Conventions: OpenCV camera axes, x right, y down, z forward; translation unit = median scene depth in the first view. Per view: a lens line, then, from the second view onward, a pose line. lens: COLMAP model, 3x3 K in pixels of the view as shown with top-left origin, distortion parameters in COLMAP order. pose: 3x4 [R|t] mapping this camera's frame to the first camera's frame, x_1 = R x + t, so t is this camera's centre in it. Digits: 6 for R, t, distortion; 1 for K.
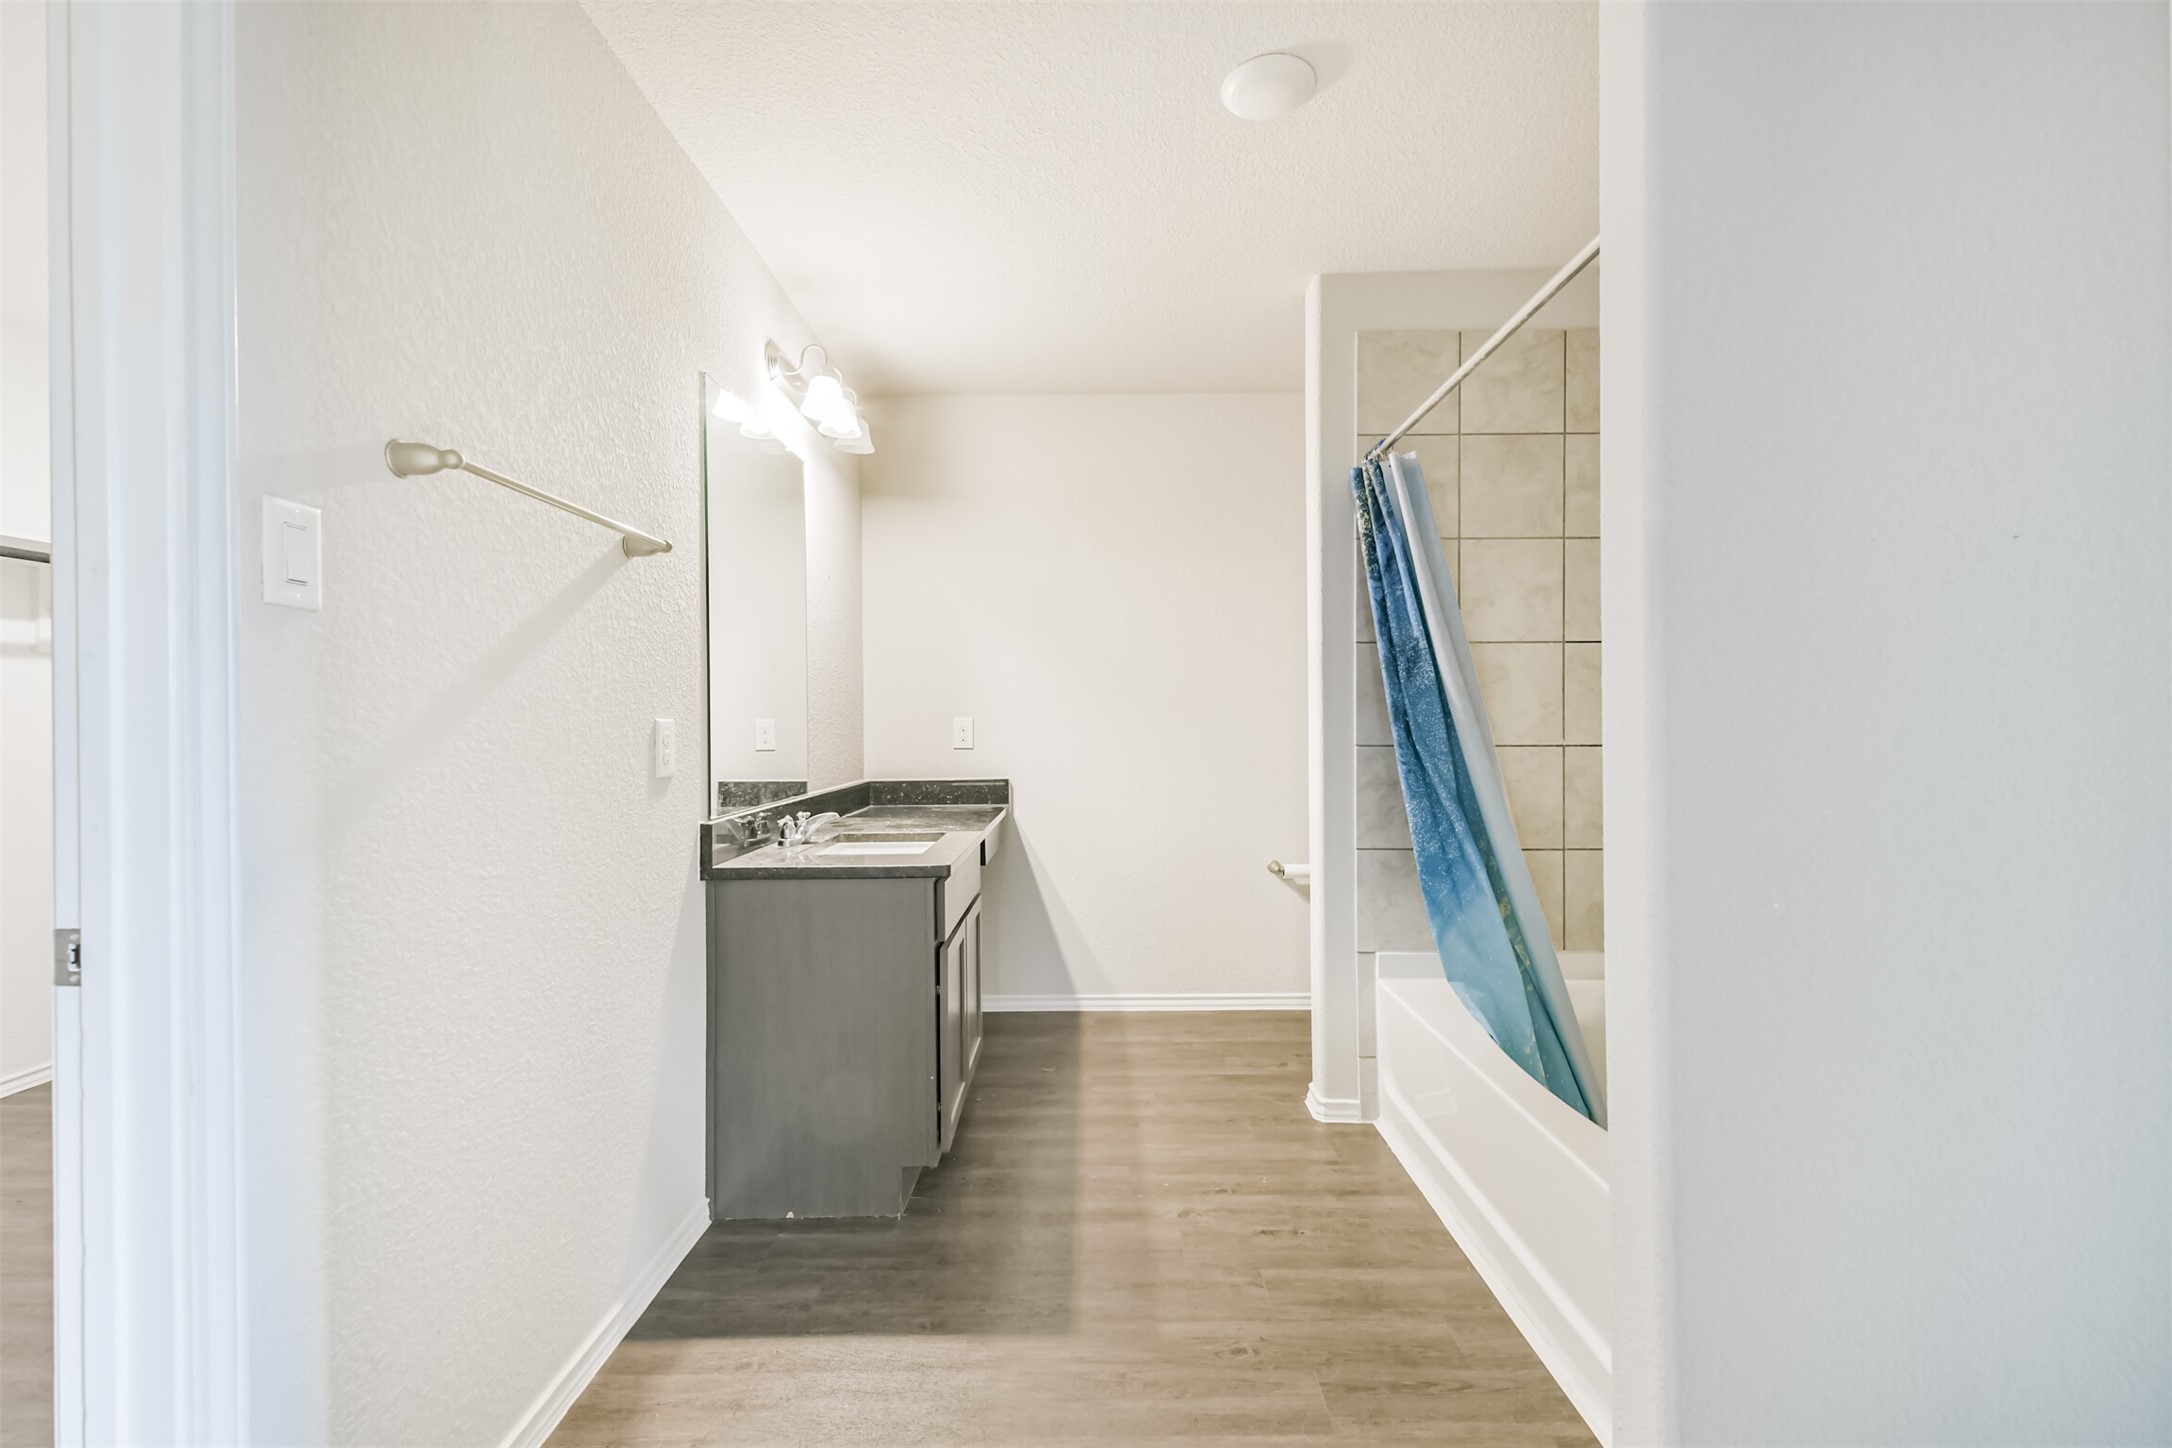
lens RADIAL K [[936.8, 0, 1090.7], [0, 936.8, 740.9], [0, 0, 1]] dist [0.024343, -0.007583]
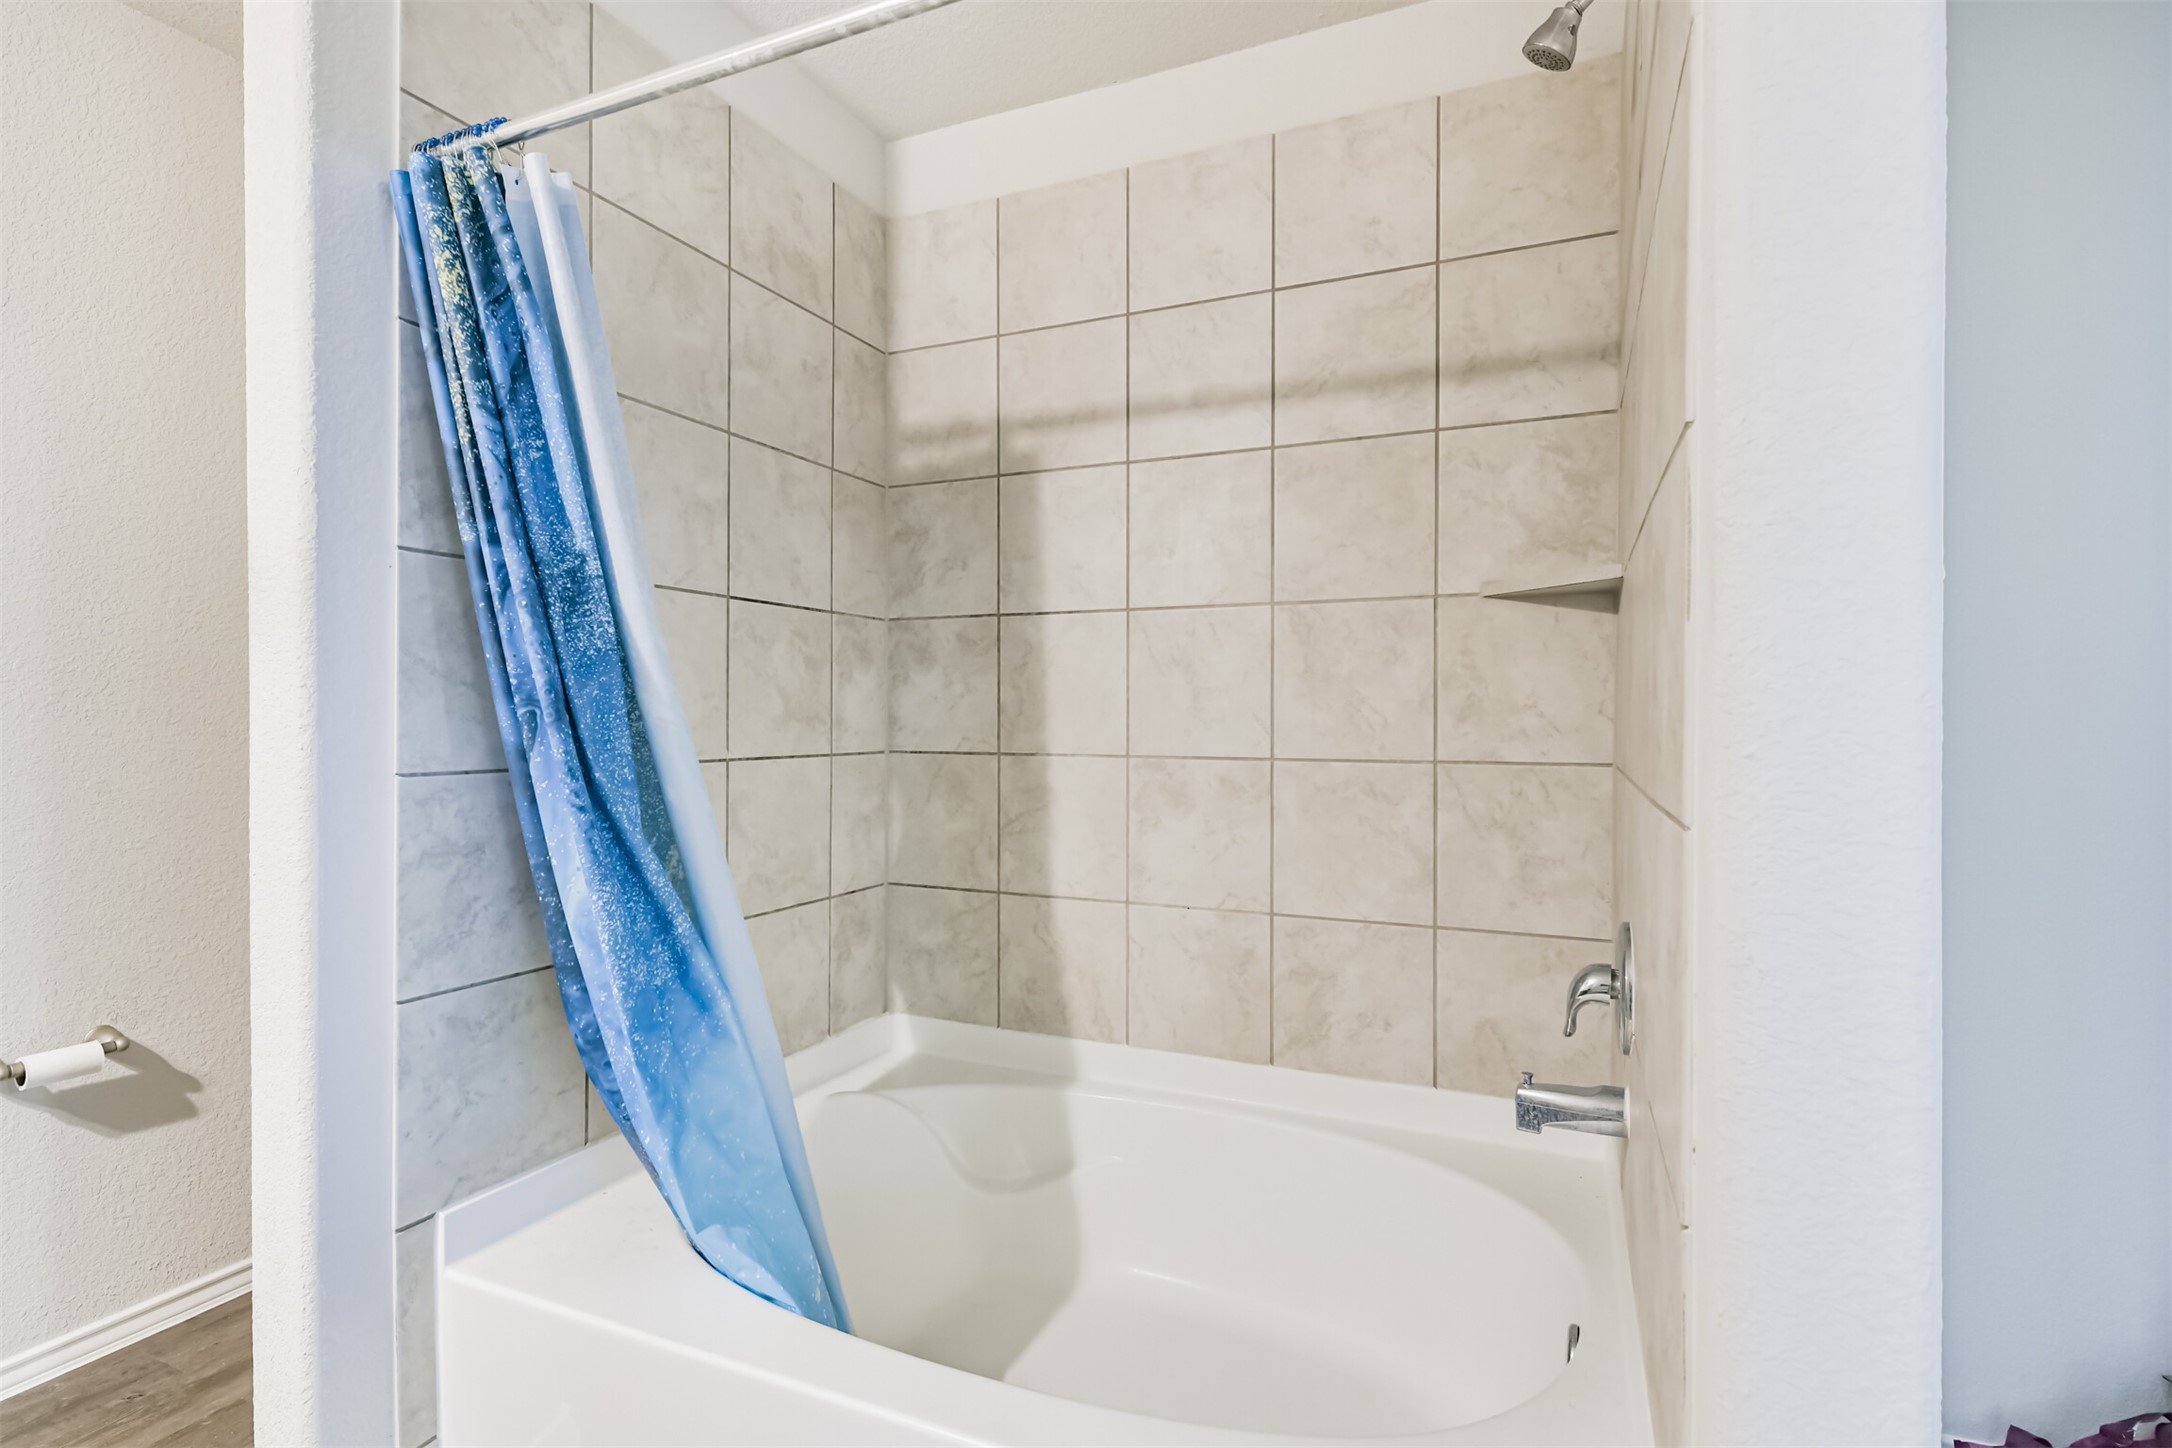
lens RADIAL K [[1056.7, 0, 1086.0], [0, 1056.7, 724.0], [0, 0, 1]] dist [0.019053, 0.000122]
pose [[0.420485, -0.000513, 0.907300, -0.047440], [0.016374, 0.999841, -0.007023, -0.011177], [-0.907152, 0.017810, 0.420426, 0.516651]]
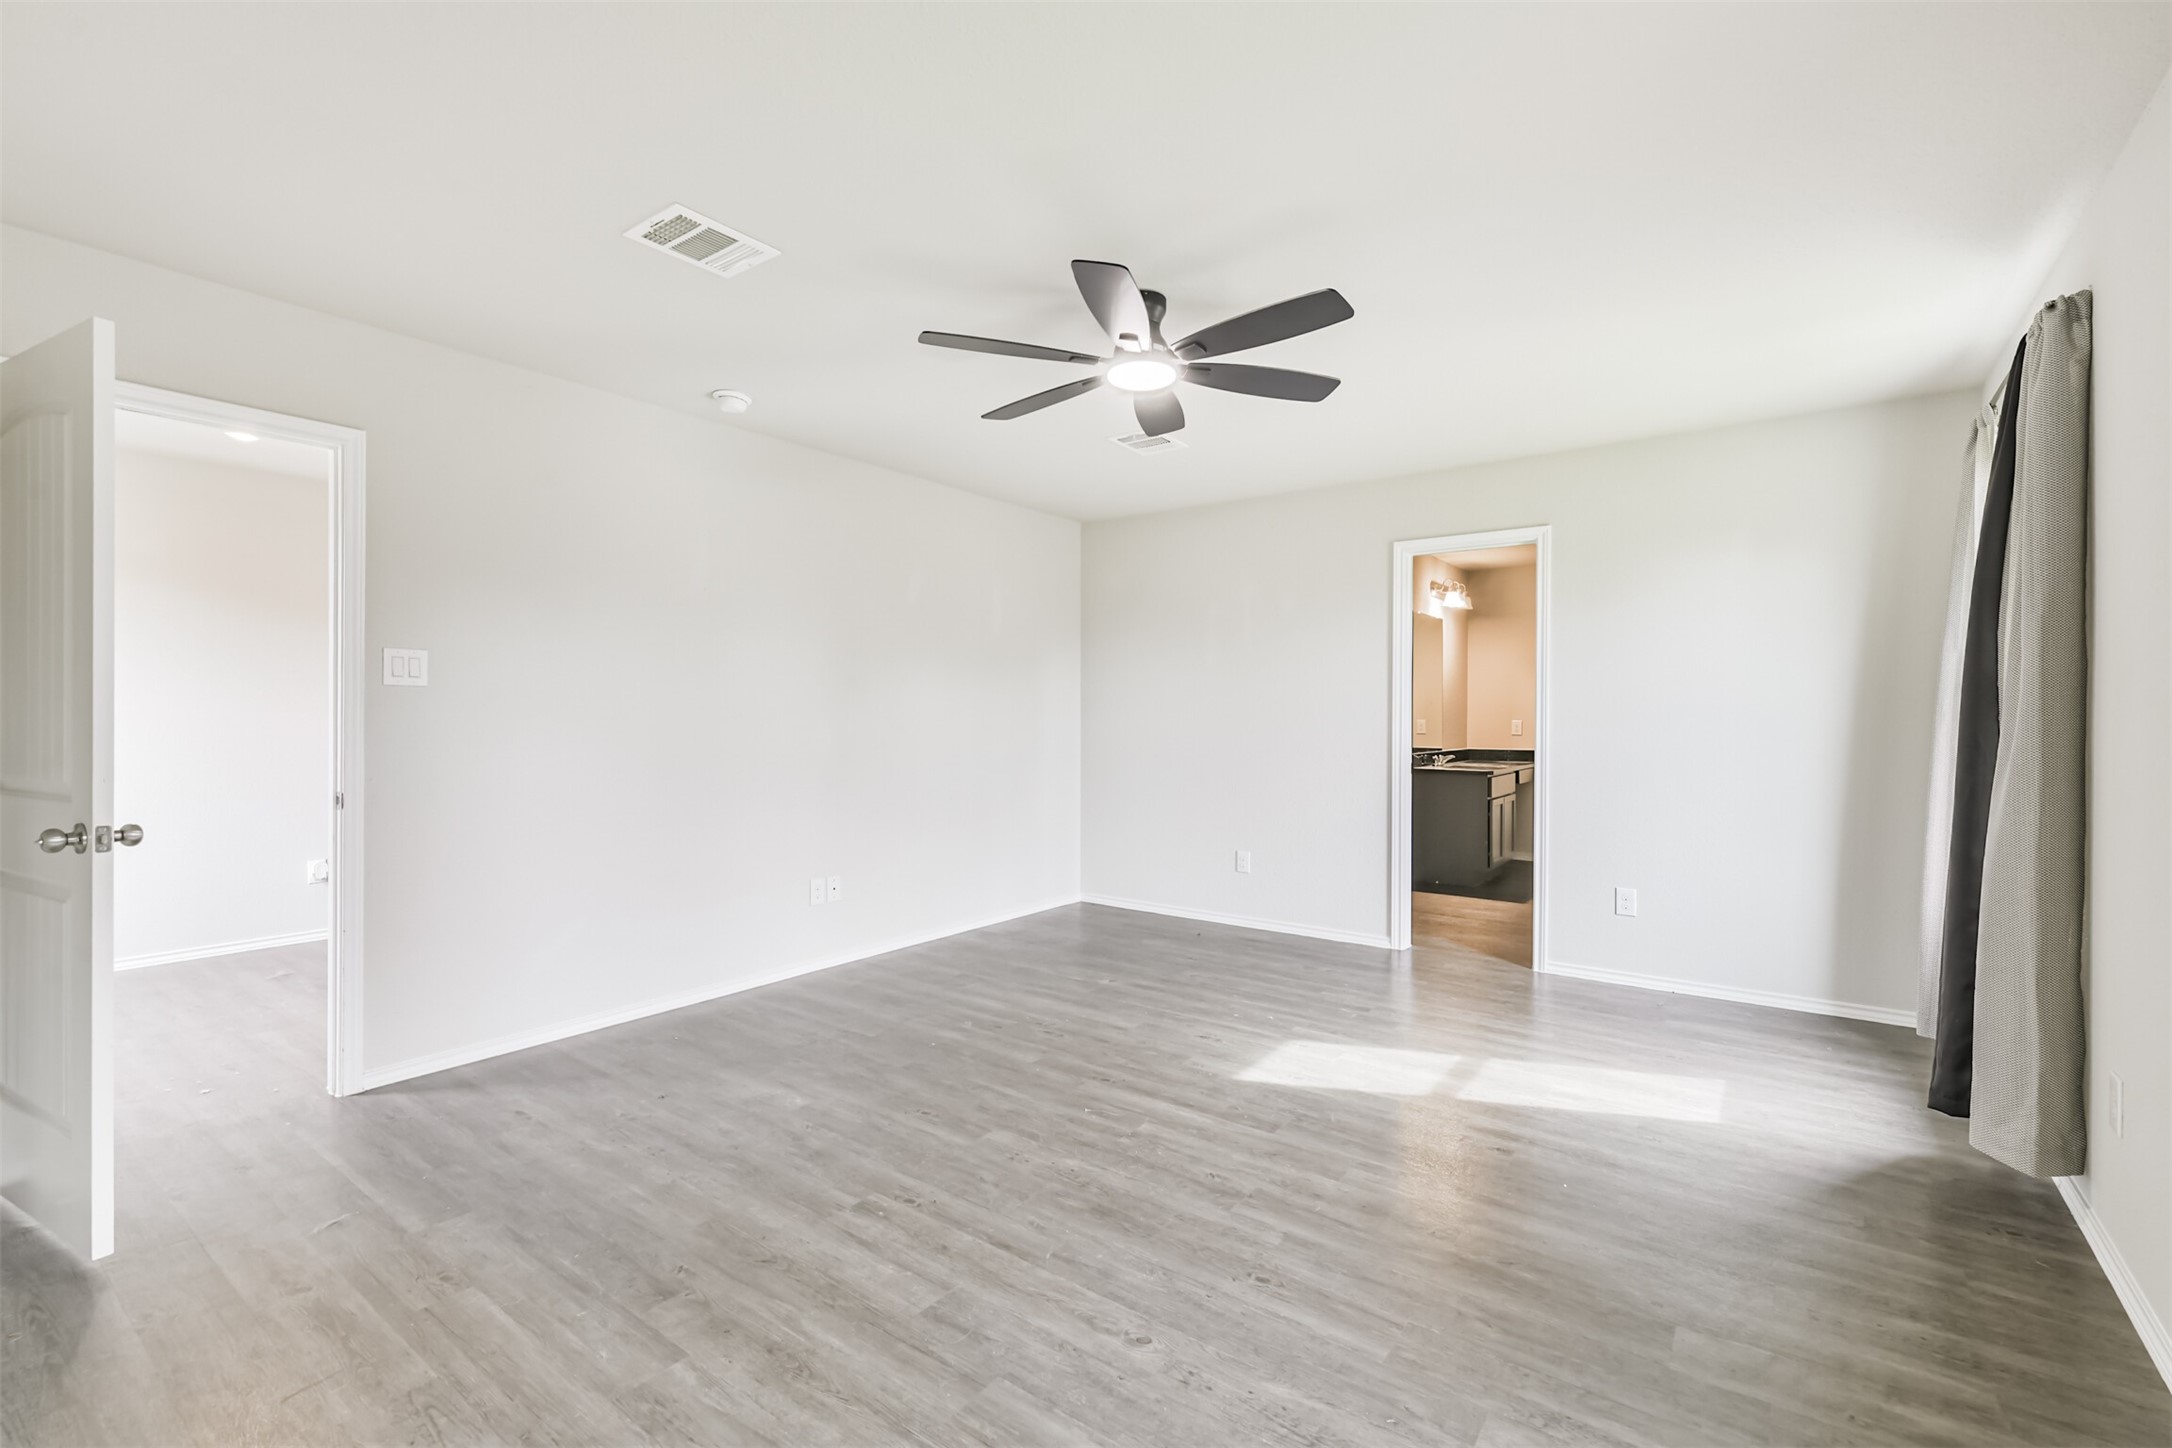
lens RADIAL K [[934.9, 0, 1085.1], [0, 934.9, 712.6], [0, 0, 1]] dist [0.025590, -0.007866]
pose [[0.790097, 0.007313, -0.612938, 0.579042], [-0.021110, 0.999660, -0.015283, 0.012456], [0.612618, 0.025014, 0.789983, -1.883711]]
